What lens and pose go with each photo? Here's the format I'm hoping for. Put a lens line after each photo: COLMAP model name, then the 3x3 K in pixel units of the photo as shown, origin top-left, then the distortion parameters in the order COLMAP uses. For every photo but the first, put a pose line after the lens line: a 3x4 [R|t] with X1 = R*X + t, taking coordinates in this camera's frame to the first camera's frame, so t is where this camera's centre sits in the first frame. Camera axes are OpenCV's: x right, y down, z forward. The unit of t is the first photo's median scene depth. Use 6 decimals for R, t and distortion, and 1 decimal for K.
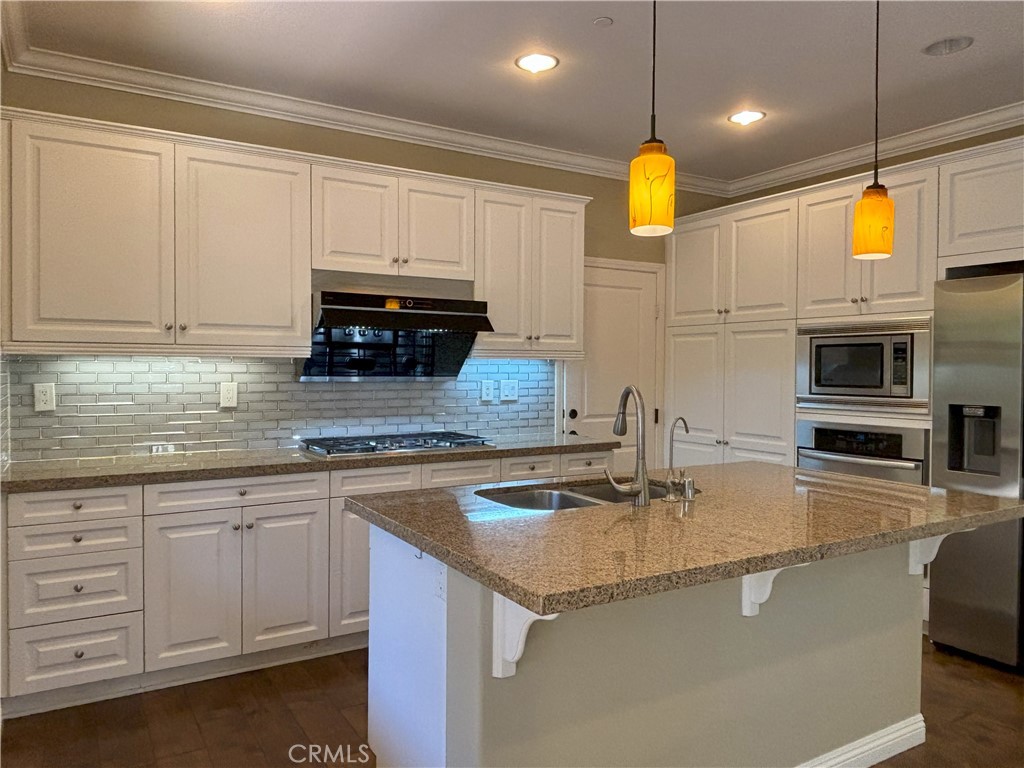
lens RADIAL K [[735.7, 0, 514.6], [0, 735.7, 379.7], [0, 0, 1]] dist [0.095196, -0.132016]
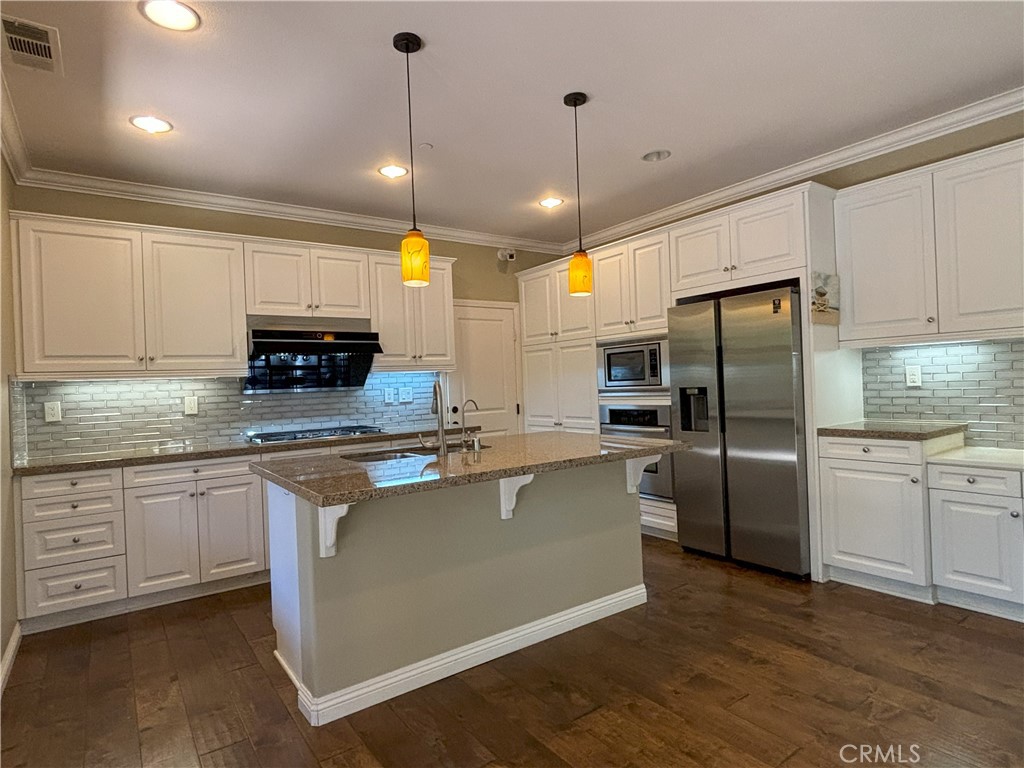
lens RADIAL K [[572.3, 0, 510.7], [0, 572.3, 382.2], [0, 0, 1]] dist [0.049877, -0.048980]
pose [[0.996594, -0.045847, 0.068545, 0.147896], [0.047396, 0.998652, -0.021144, 0.028261], [-0.067484, 0.024321, 0.997424, -0.140152]]
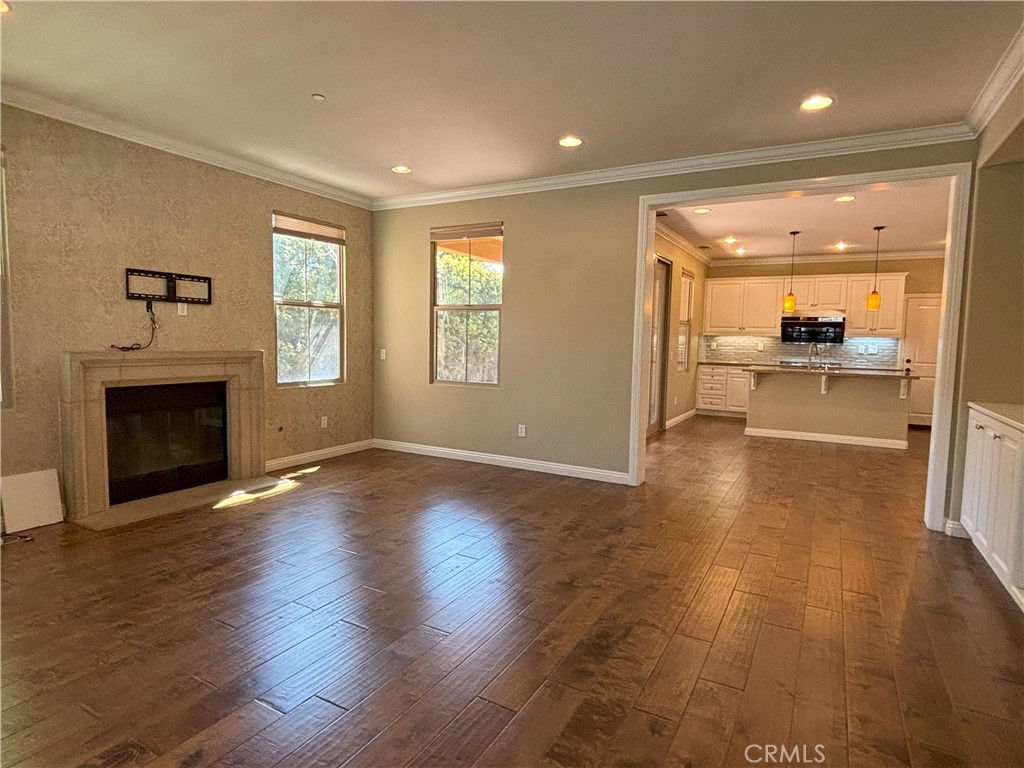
lens RADIAL K [[572.3, 0, 510.7], [0, 572.3, 382.2], [0, 0, 1]] dist [0.049877, -0.048980]
pose [[0.495161, 0.071524, -0.865852, 1.389723], [-0.037607, 0.997436, 0.060887, 0.063883], [0.867987, 0.002414, 0.496581, -1.356583]]
